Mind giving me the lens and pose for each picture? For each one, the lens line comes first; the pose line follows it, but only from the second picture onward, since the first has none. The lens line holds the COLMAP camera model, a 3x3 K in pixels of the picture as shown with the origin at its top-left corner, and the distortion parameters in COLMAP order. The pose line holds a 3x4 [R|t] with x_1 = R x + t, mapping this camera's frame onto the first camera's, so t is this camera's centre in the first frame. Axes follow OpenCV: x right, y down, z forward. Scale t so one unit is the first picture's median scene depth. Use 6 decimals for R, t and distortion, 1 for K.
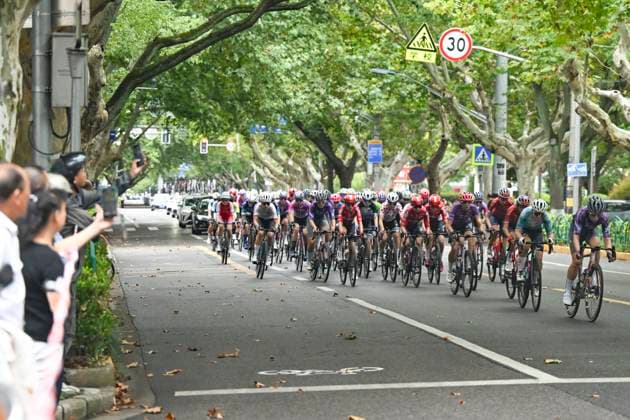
lens RADIAL K [[1795.0, 0, 315.0], [0, 1795.0, 209.6], [0, 0, 1]] dist [-0.087525, 0.000000]
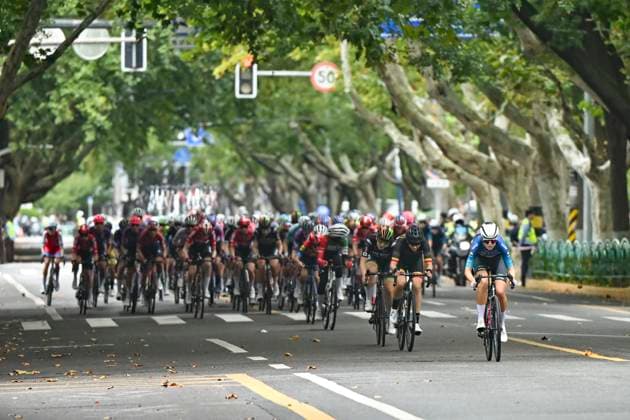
lens RADIAL K [[1795.0, 0, 315.1], [0, 1795.0, 210.0], [0, 0, 1]] dist [-0.087525, 0.000000]
pose [[0.988021, -0.015005, -0.153587, 0.003850], [0.011378, 0.999636, -0.024465, -0.001279], [0.153898, 0.022424, 0.987832, 0.658474]]
